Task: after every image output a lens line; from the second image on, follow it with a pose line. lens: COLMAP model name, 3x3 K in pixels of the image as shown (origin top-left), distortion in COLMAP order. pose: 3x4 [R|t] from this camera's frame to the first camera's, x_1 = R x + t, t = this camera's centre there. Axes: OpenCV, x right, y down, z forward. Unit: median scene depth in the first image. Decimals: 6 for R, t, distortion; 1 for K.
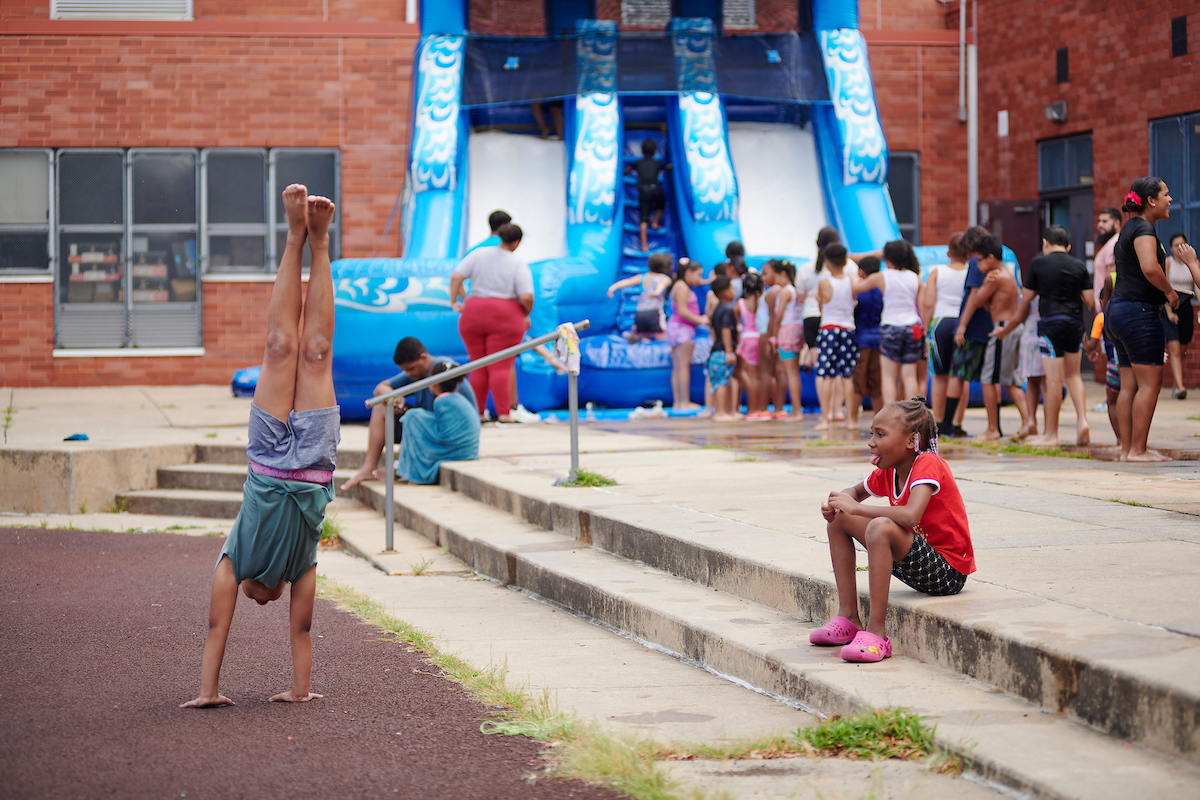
lens RADIAL K [[2829.9, 0, 597.2], [0, 2829.9, 397.9], [0, 0, 1]] dist [-0.268001, 0.000000]
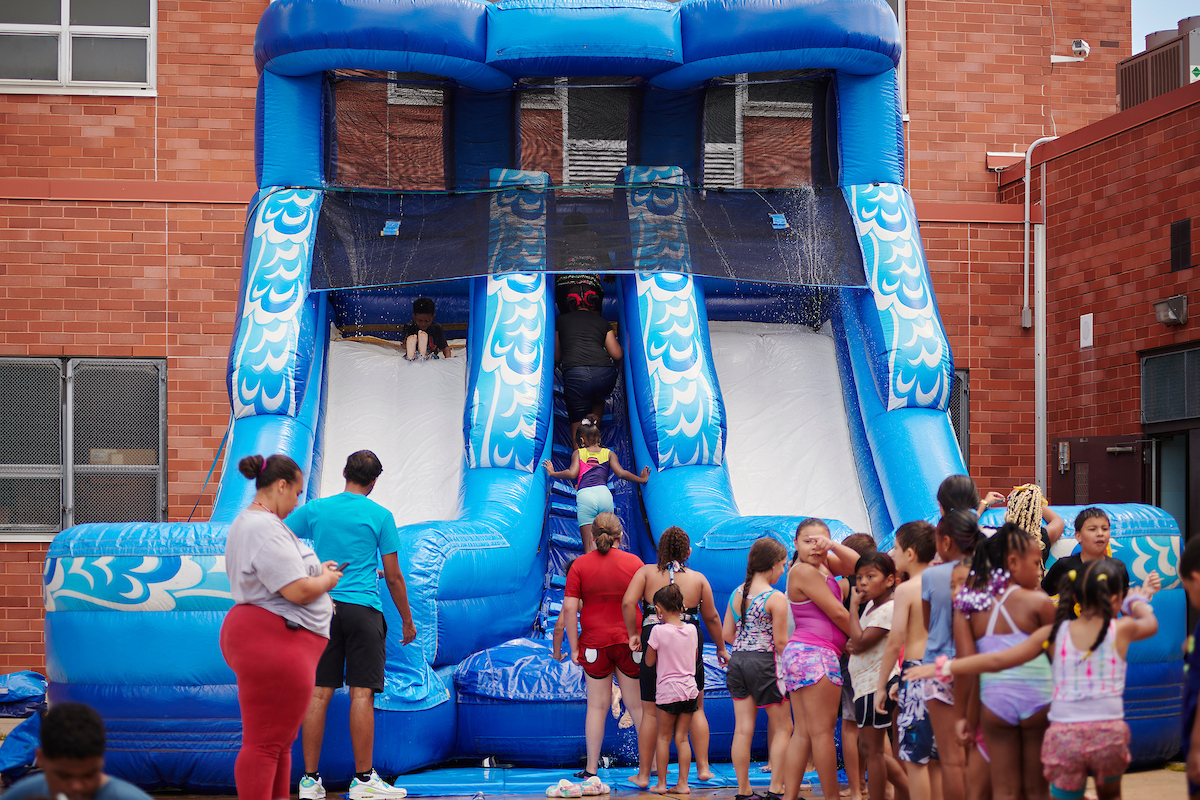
lens RADIAL K [[2829.9, 0, 602.1], [0, 2829.9, 403.0], [0, 0, 1]] dist [-0.268001, 0.000000]
pose [[0.999847, 0.006619, 0.016211, 0.009535], [-0.005223, 0.996398, -0.084644, -0.019958], [-0.016713, 0.084547, 0.996279, 0.326069]]
